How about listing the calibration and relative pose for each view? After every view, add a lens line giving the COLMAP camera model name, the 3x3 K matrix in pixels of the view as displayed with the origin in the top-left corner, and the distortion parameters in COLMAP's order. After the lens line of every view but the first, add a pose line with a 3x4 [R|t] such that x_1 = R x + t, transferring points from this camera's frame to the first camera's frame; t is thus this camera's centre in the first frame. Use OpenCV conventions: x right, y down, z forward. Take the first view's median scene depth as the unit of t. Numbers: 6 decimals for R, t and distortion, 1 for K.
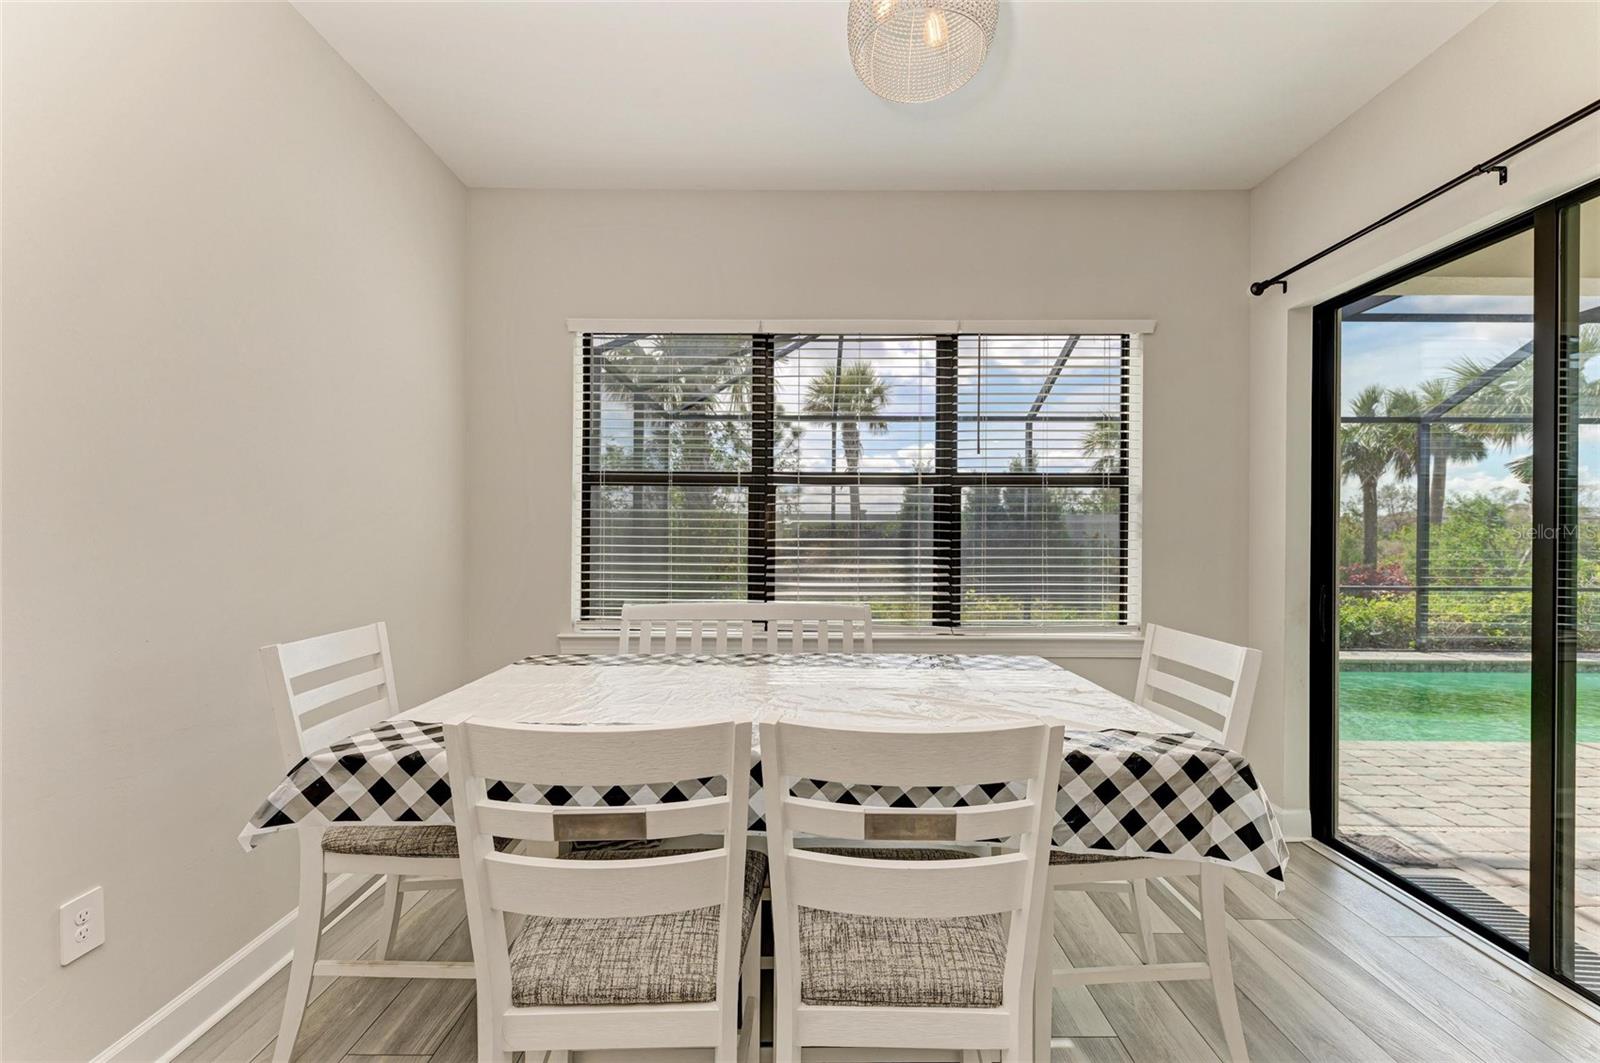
lens RADIAL K [[650.3, 0, 800.2], [0, 650.3, 540.1], [0, 0, 1]] dist [0.022723, -0.003949]
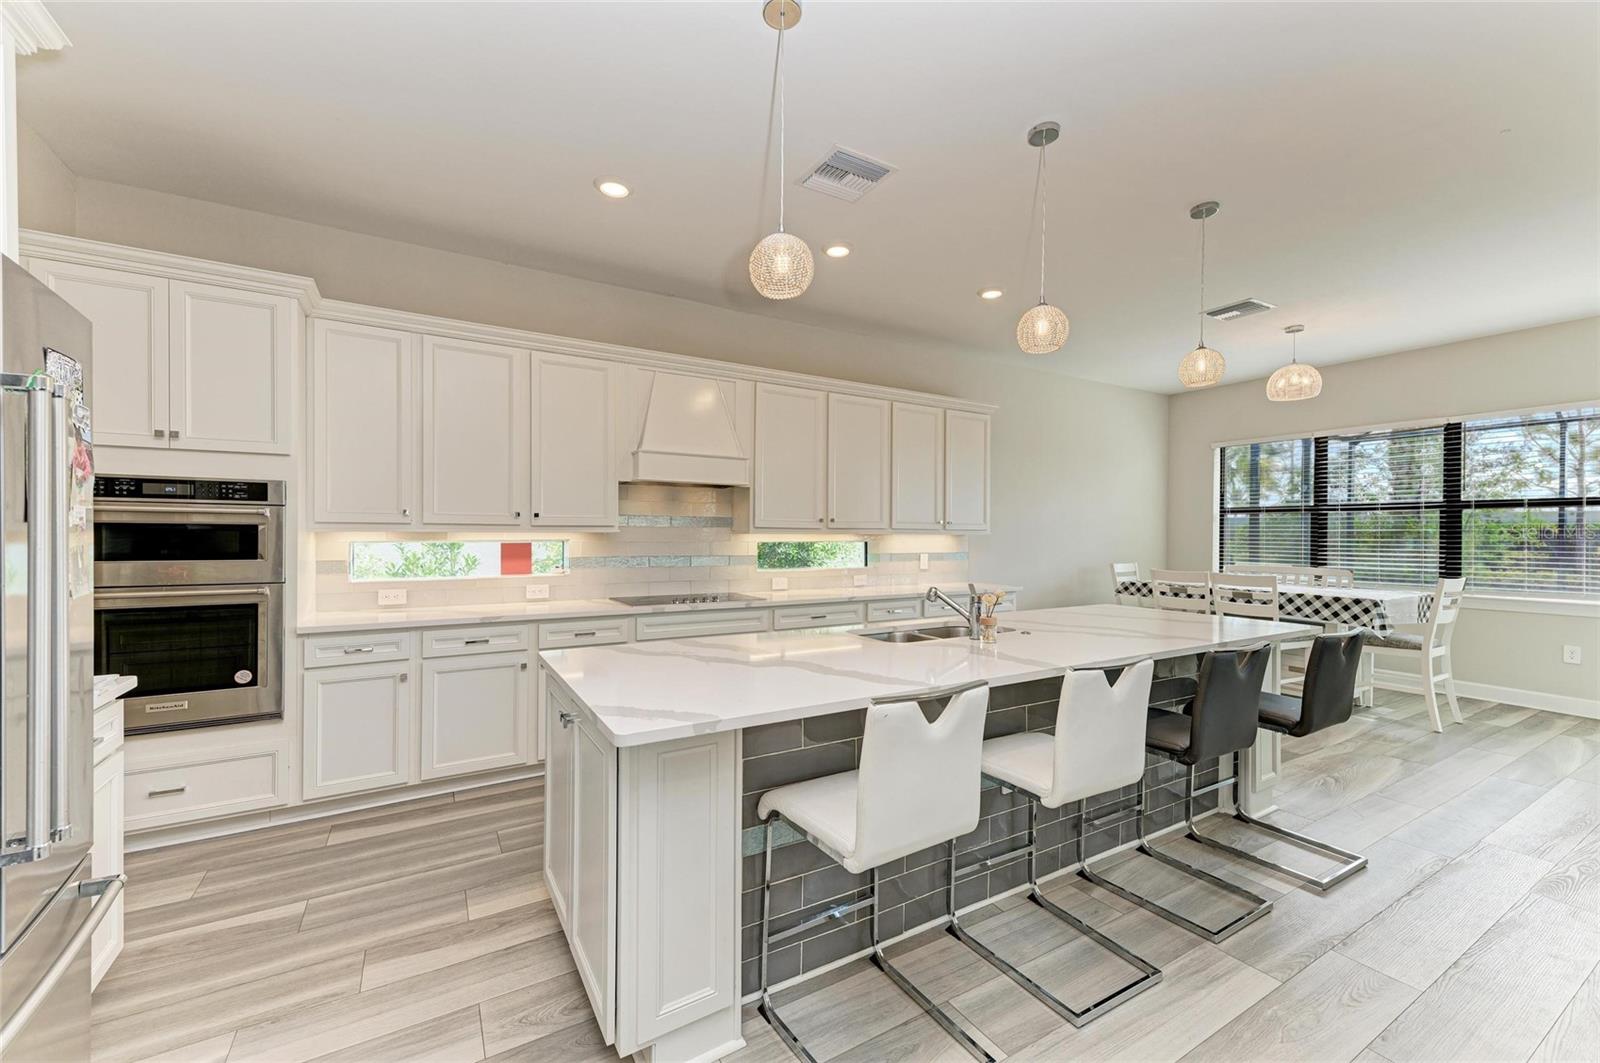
lens RADIAL K [[632.2, 0, 797.9], [0, 632.2, 541.2], [0, 0, 1]] dist [0.012409, -0.000829]
pose [[0.514564, 0.009382, -0.857400, 0.810984], [-0.010479, 0.999934, 0.004652, 0.011765], [0.857388, 0.006591, 0.514629, -1.391385]]
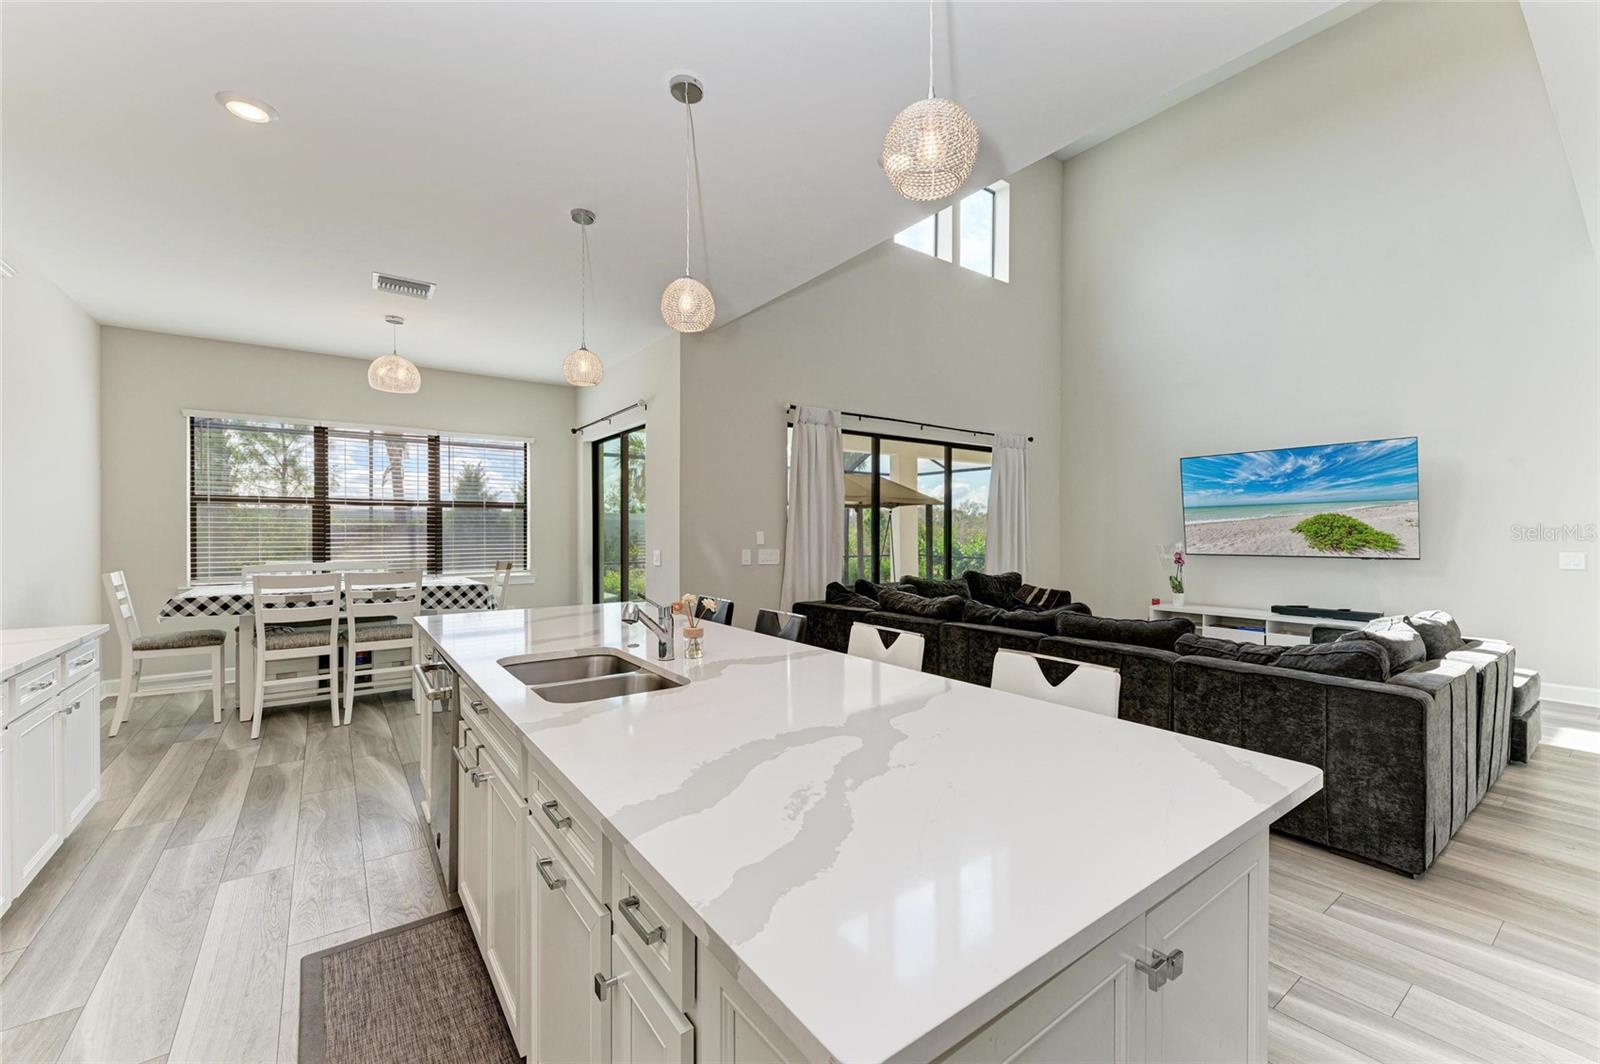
lens RADIAL K [[650.3, 0, 802.2], [0, 650.3, 534.2], [0, 0, 1]] dist [0.022723, -0.003949]
pose [[0.808915, -0.007333, 0.587880, -0.053479], [0.007567, 0.999969, 0.002062, 0.008226], [-0.587877, 0.002780, 0.808946, -1.408593]]
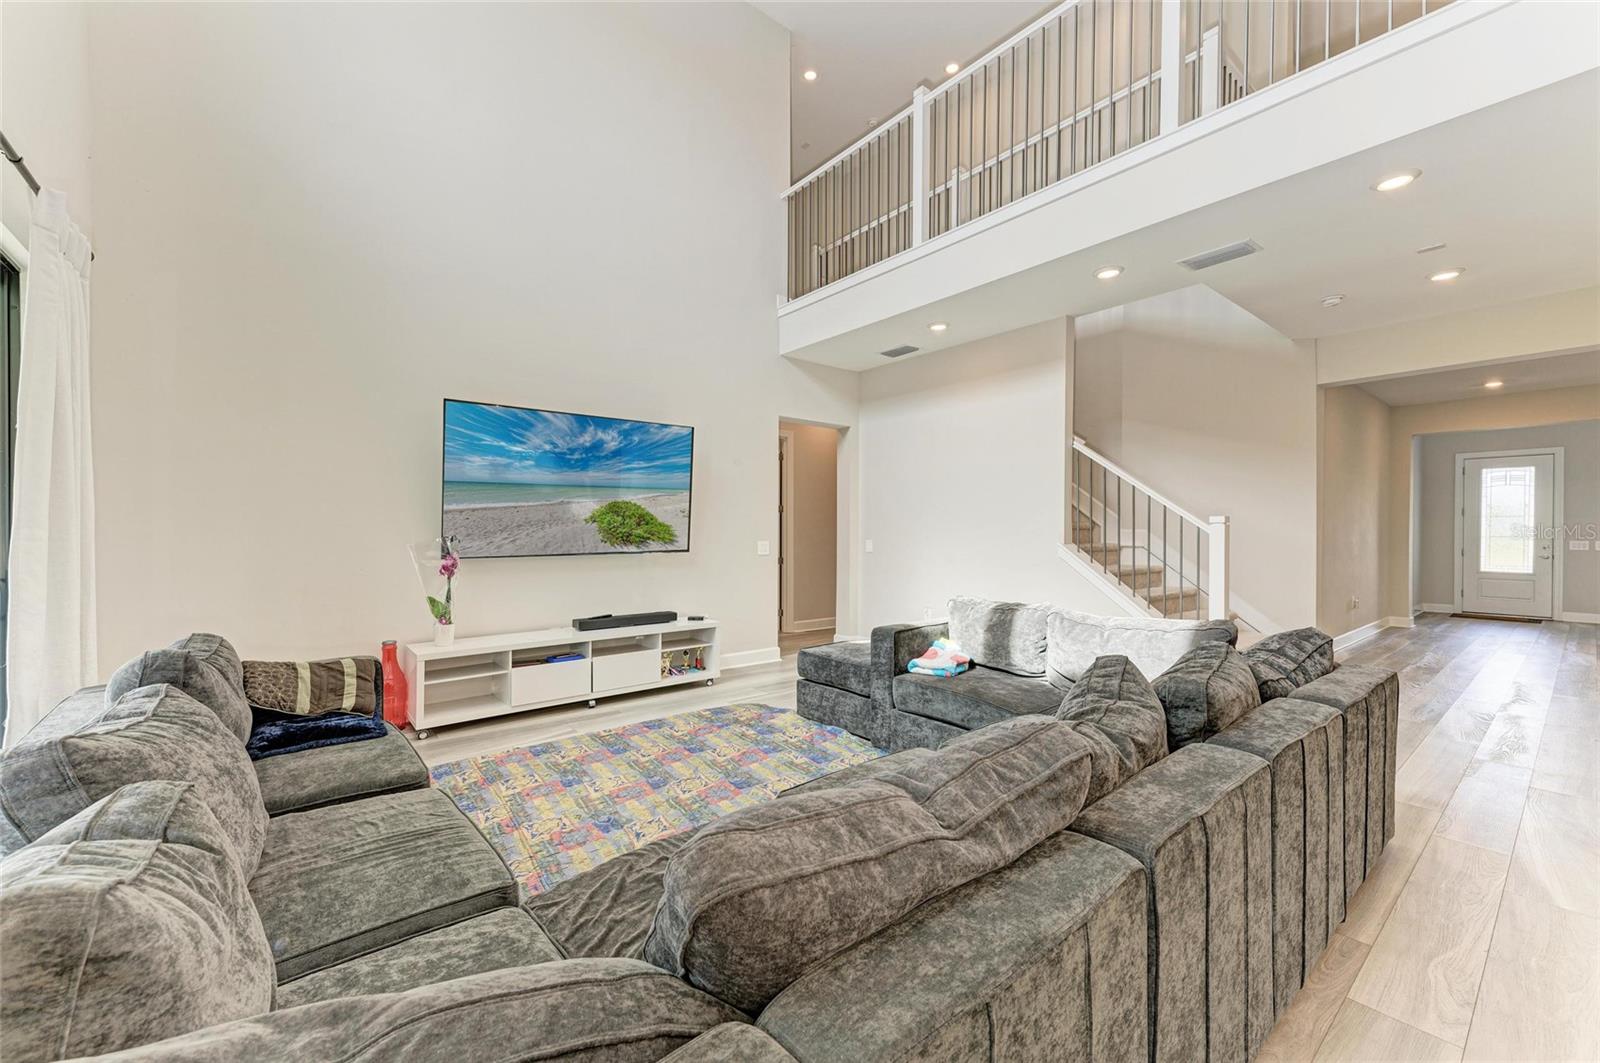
lens RADIAL K [[632.2, 0, 795.8], [0, 632.2, 531.7], [0, 0, 1]] dist [0.012409, -0.000829]
pose [[-0.626864, -0.006826, 0.779098, 0.819747], [0.002308, 0.999941, 0.010617, 0.023240], [-0.779125, 0.008454, -0.626812, -0.125528]]
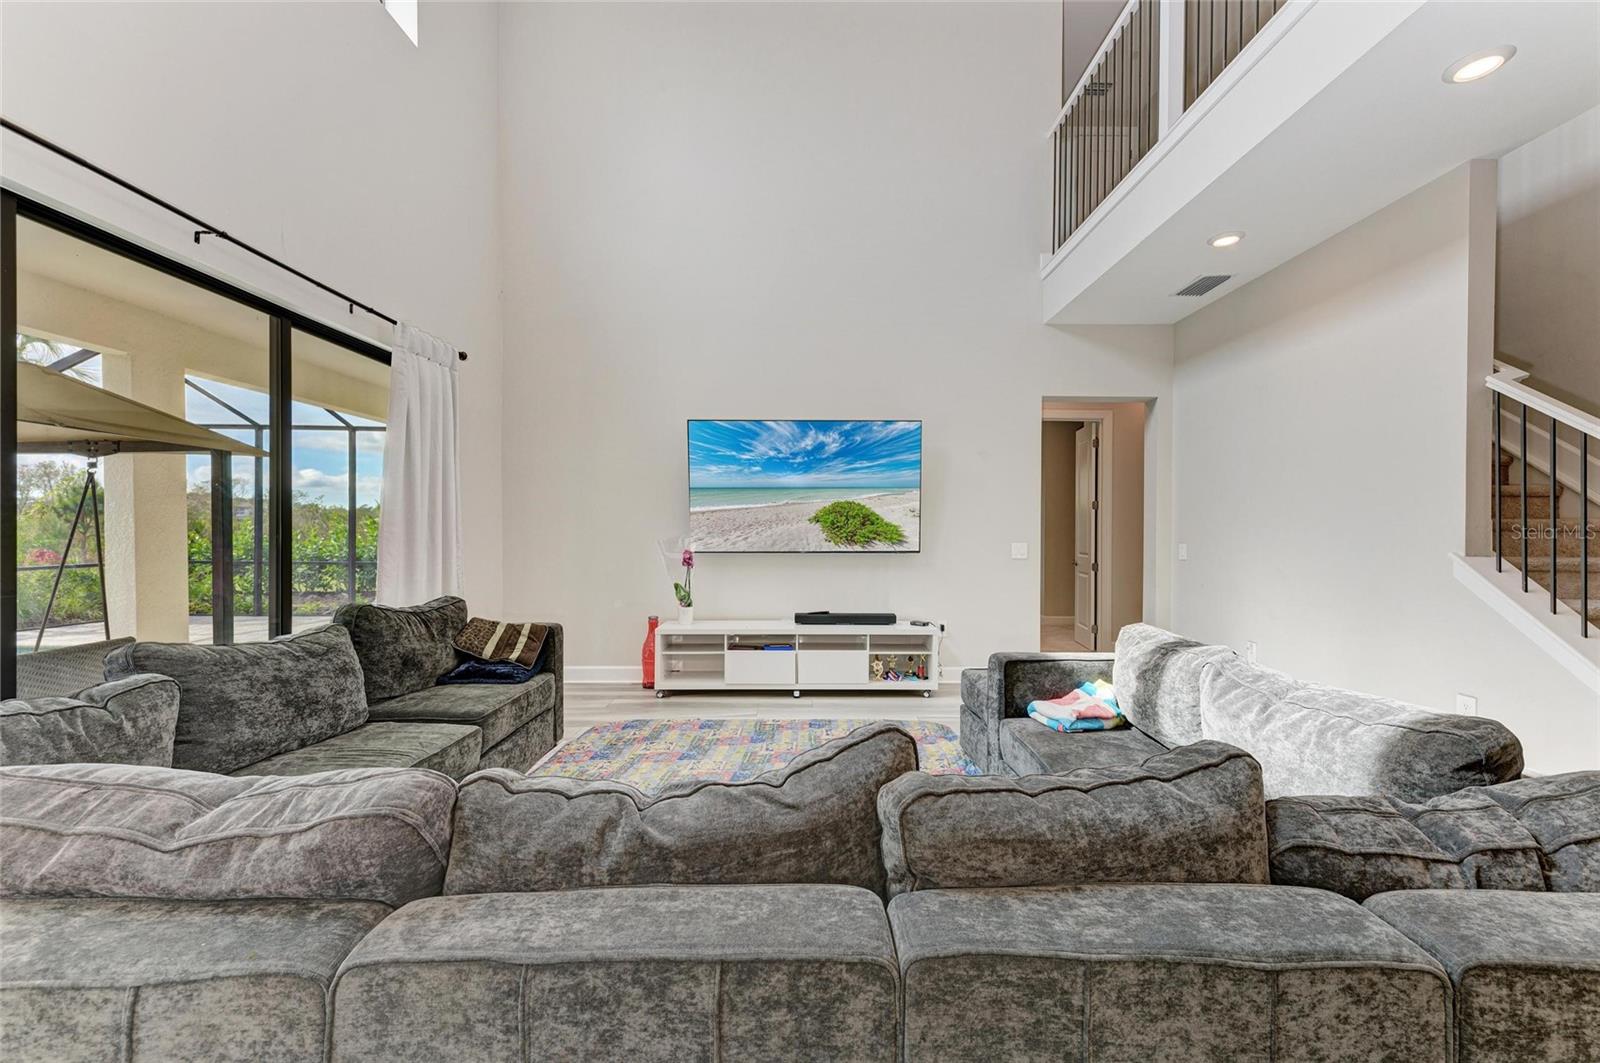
lens RADIAL K [[632.2, 0, 811.3], [0, 632.2, 534.8], [0, 0, 1]] dist [0.012409, -0.000829]
pose [[-0.007324, -0.013388, 0.999884, 0.718998], [0.002054, 0.999908, 0.013404, 0.026884], [-0.999971, 0.002152, -0.007295, -0.668574]]
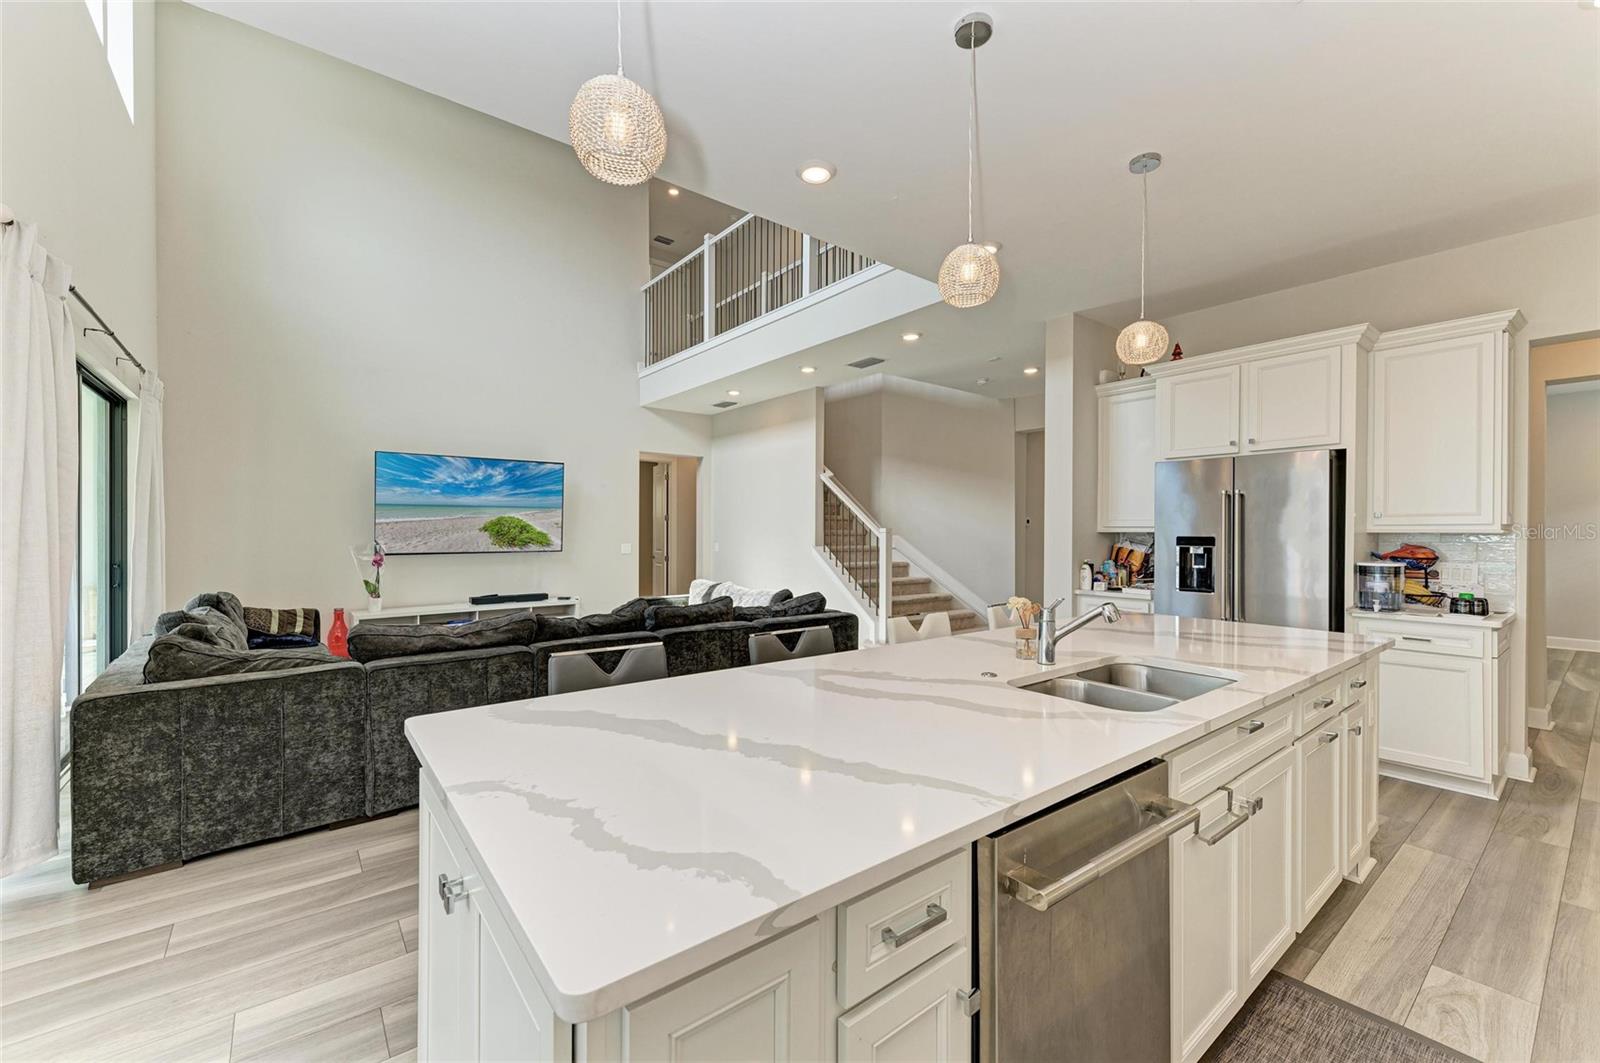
lens RADIAL K [[650.3, 0, 799.5], [0, 650.3, 531.8], [0, 0, 1]] dist [0.022723, -0.003949]
pose [[-0.615616, -0.005988, 0.788024, -0.138935], [0.001209, 0.999963, 0.008543, 0.000802], [-0.788045, 0.006212, -0.615586, -0.162240]]
